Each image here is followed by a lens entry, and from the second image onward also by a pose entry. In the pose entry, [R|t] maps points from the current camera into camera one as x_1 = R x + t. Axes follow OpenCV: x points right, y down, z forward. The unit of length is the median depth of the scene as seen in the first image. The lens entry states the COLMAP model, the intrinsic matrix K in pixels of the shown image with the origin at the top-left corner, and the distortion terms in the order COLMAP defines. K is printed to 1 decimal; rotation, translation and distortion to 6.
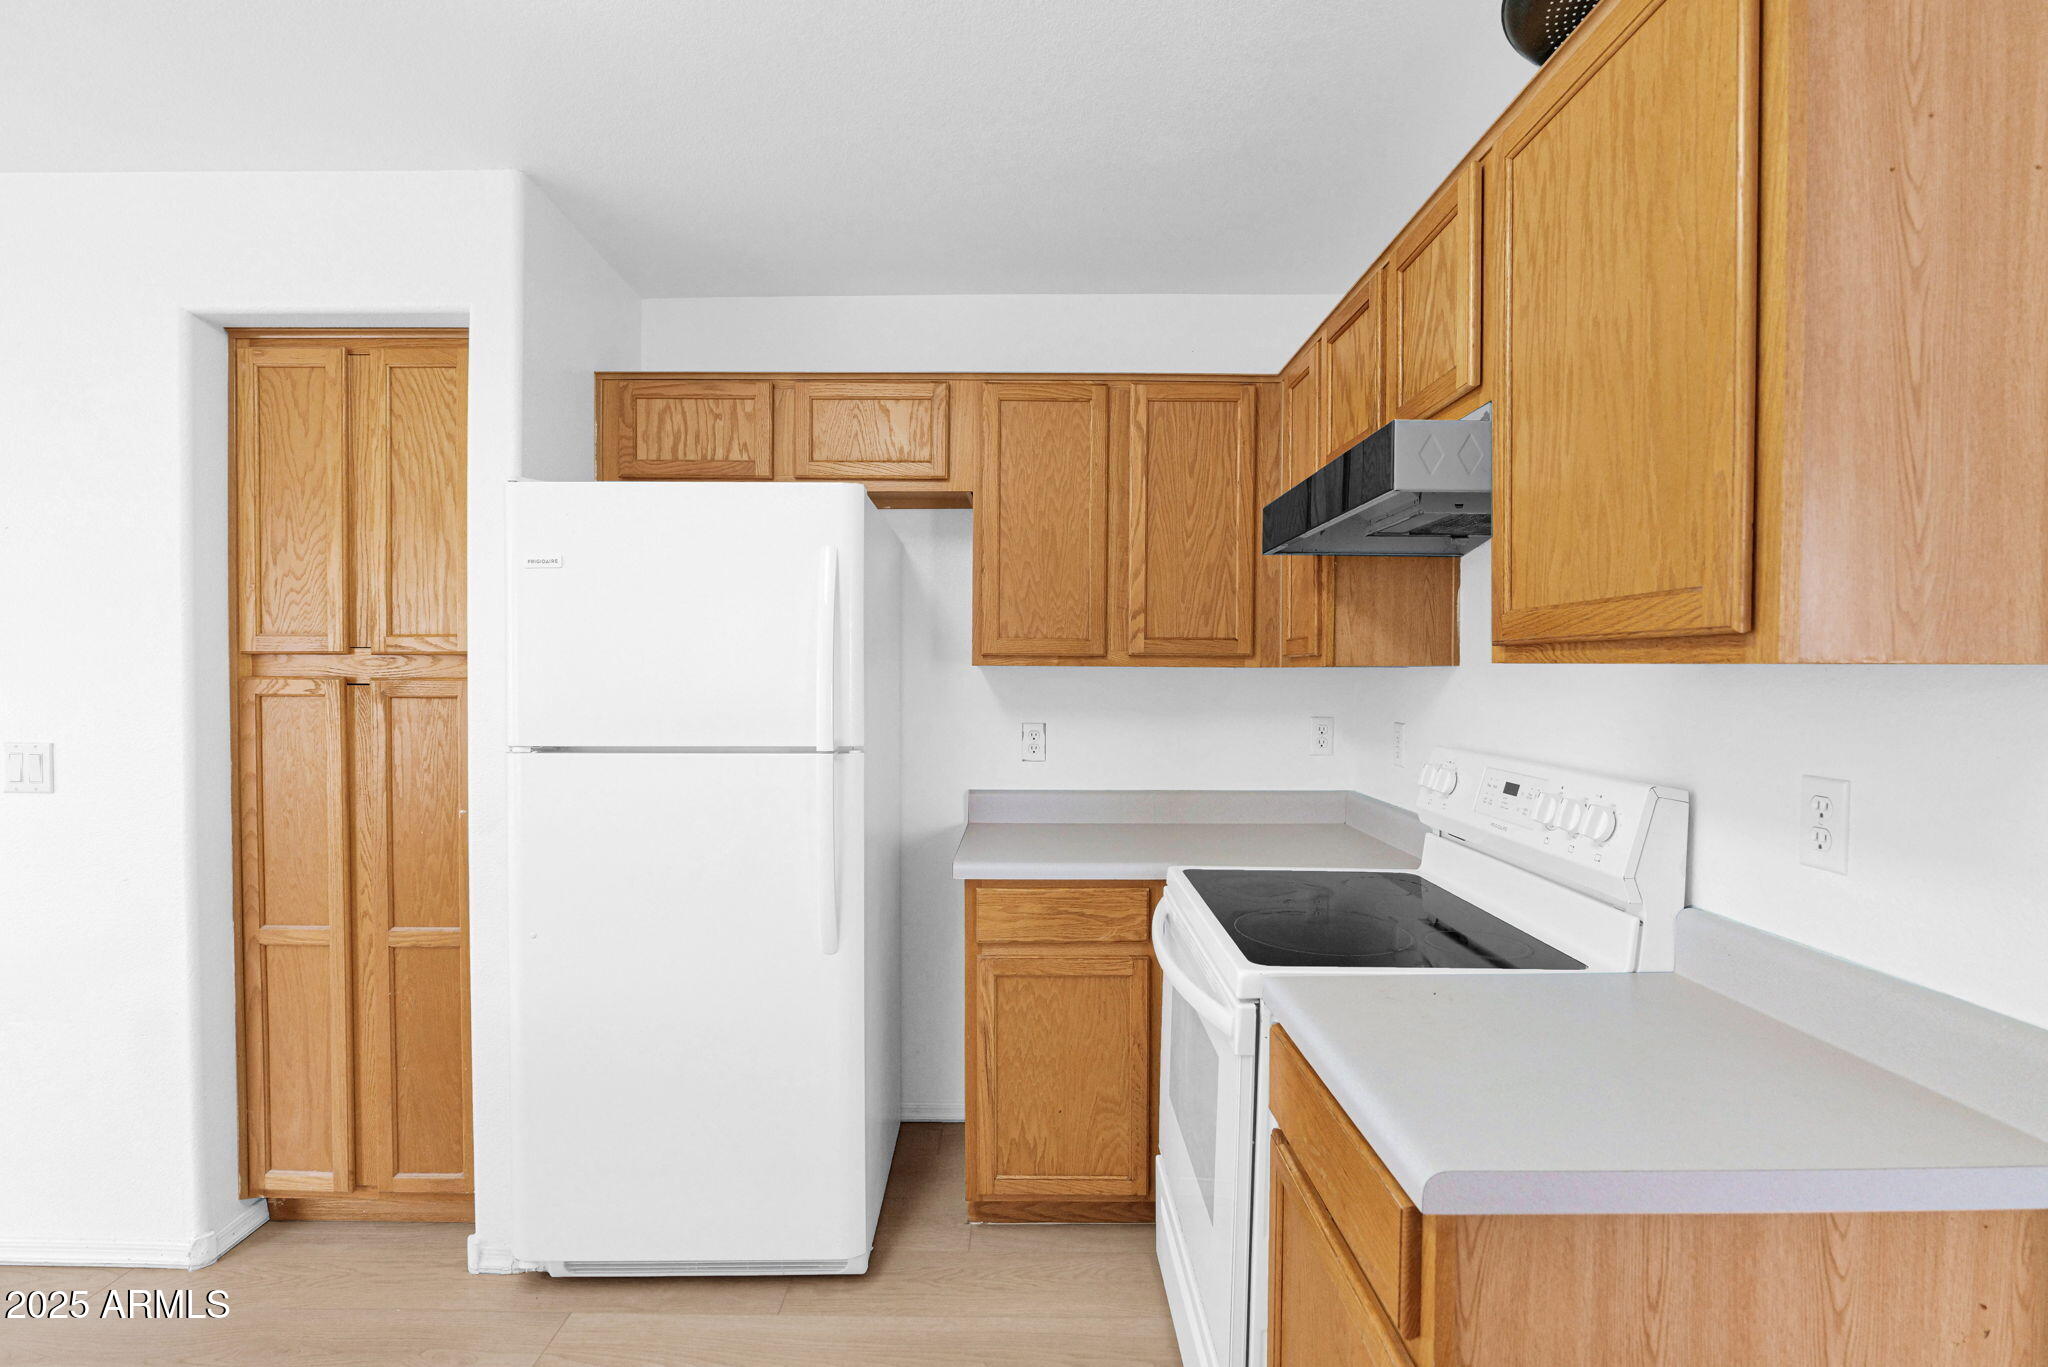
lens RADIAL K [[960.0, 0, 1016.1], [0, 960.0, 698.1], [0, 0, 1]] dist [-0.026640, 0.000283]
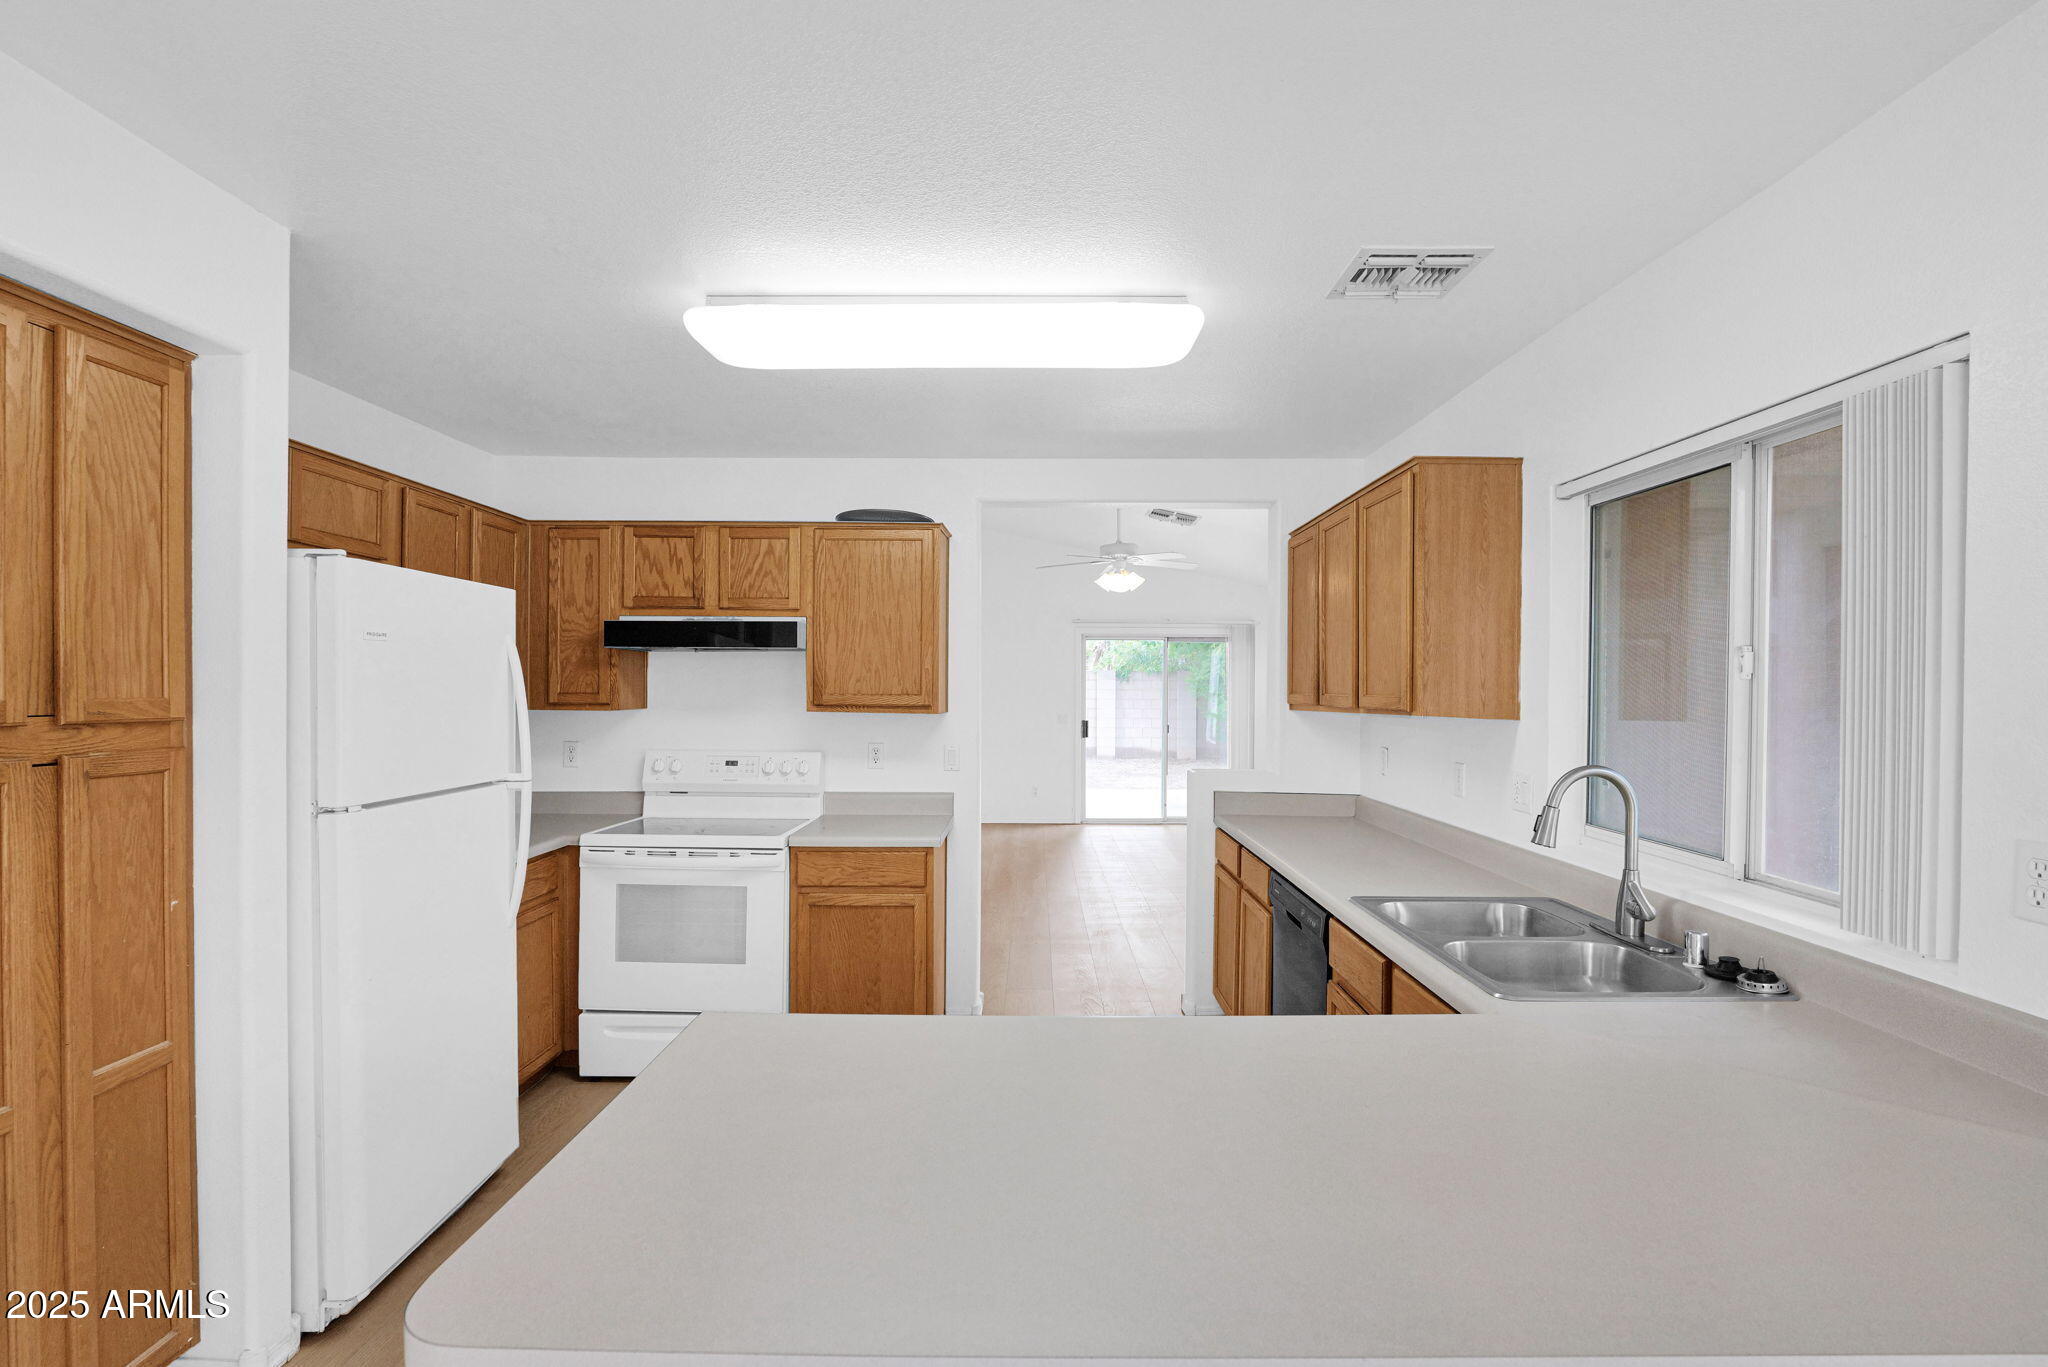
lens RADIAL K [[965.7, 0, 1020.9], [0, 965.7, 691.4], [0, 0, 1]] dist [-0.017101, 0.000650]
pose [[0.009106, -0.005815, 0.999942, -1.438487], [0.020789, 0.999768, 0.005625, -0.060881], [-0.999742, 0.020736, 0.009225, 0.221240]]
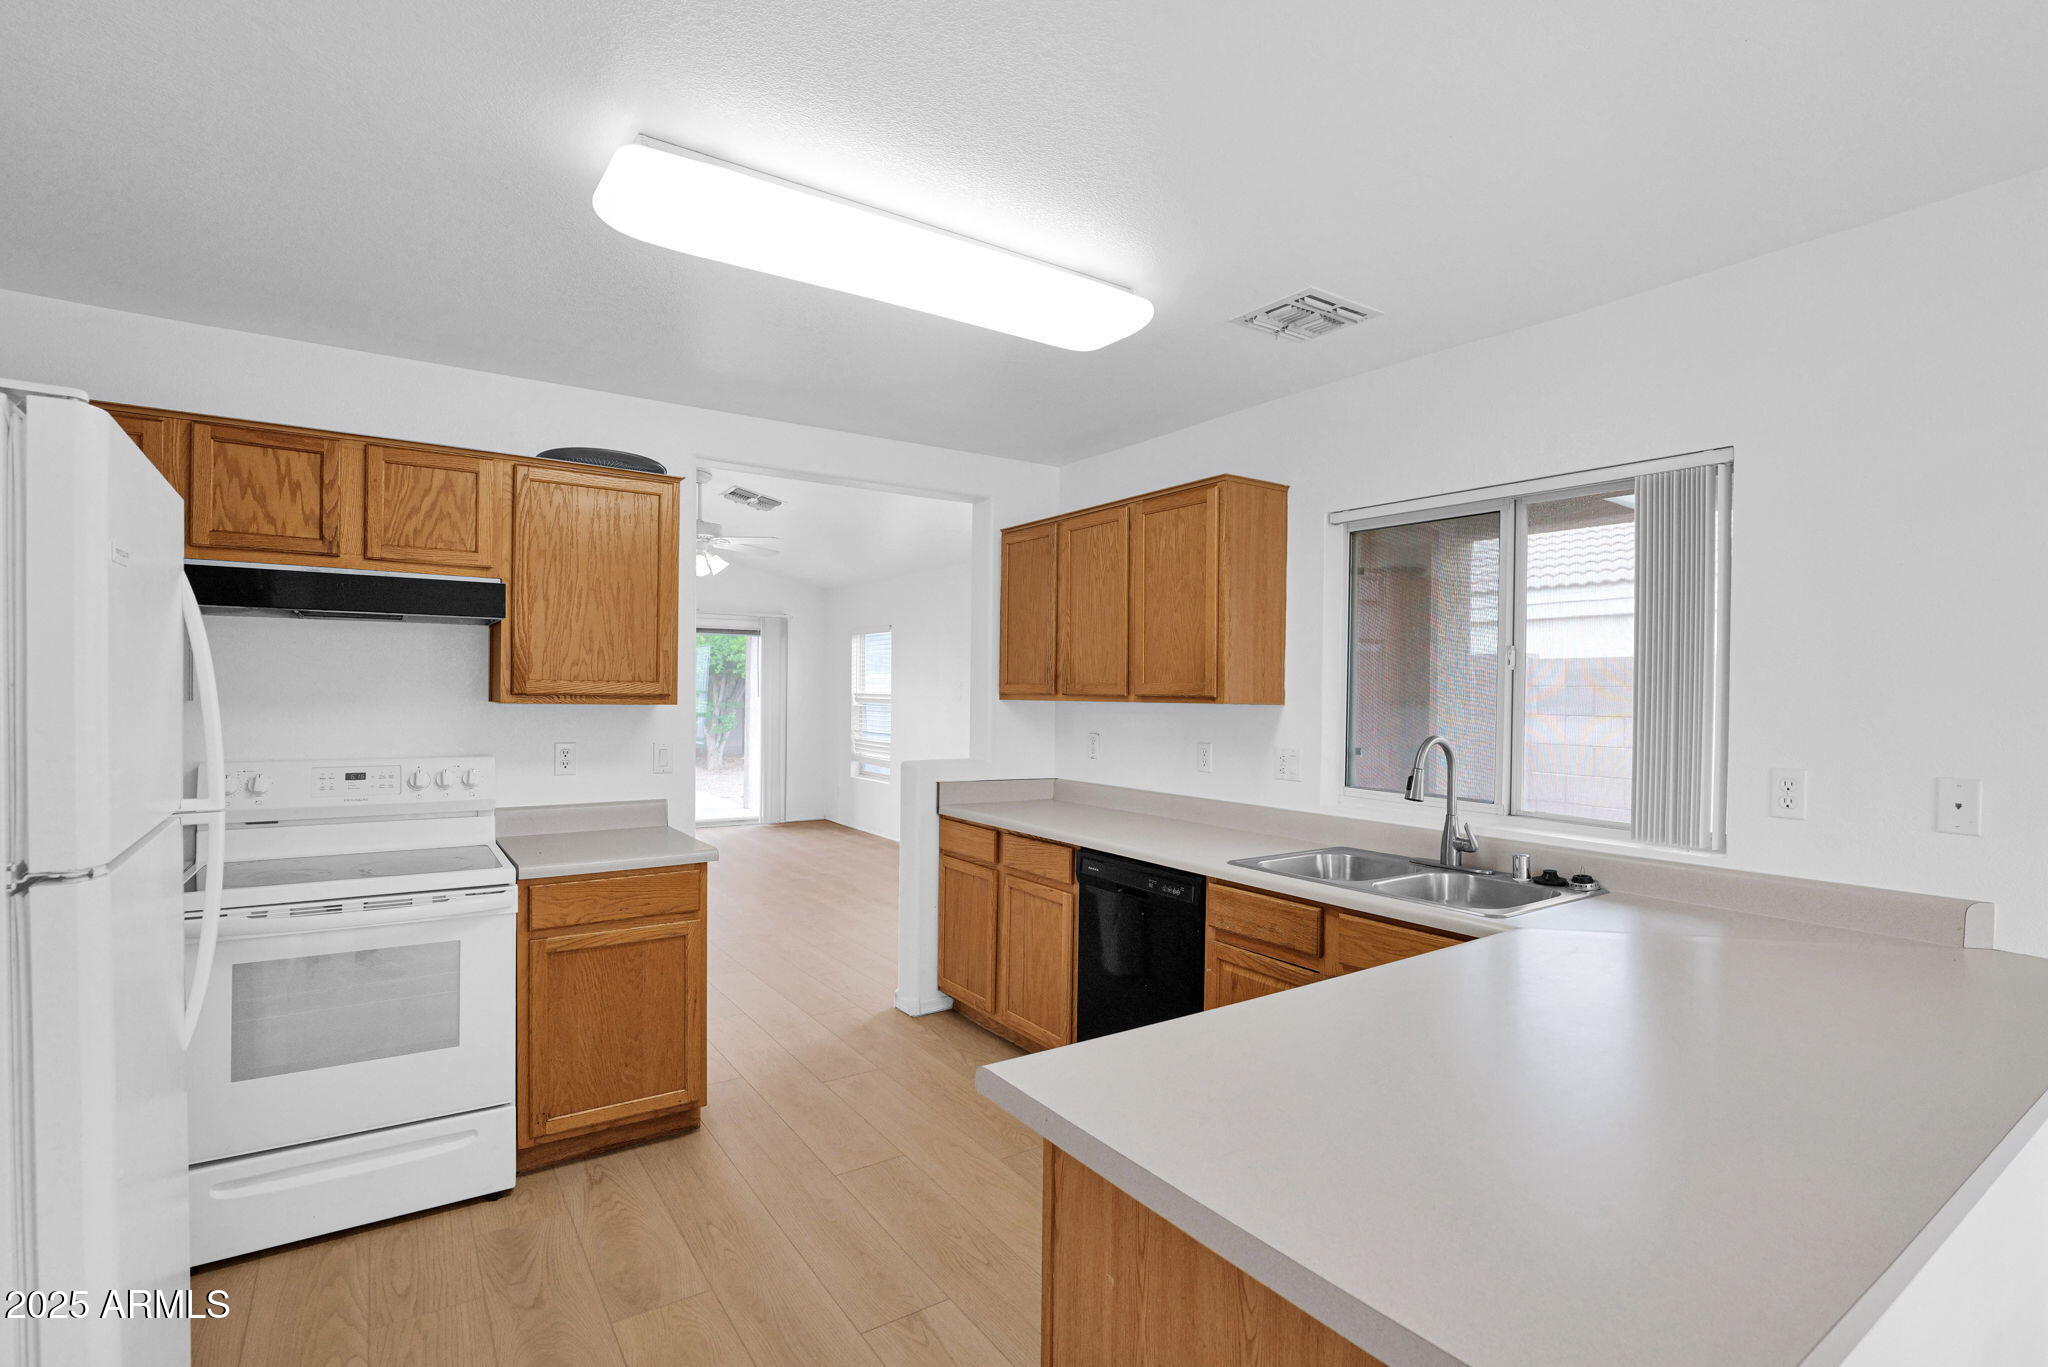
lens RADIAL K [[965.7, 0, 1020.9], [0, 965.7, 691.4], [0, 0, 1]] dist [-0.017101, 0.000650]
pose [[-0.564887, -0.007805, 0.825132, -1.193259], [0.011144, 0.999792, 0.017086, -0.053069], [-0.825093, 0.018847, -0.564682, 0.785198]]
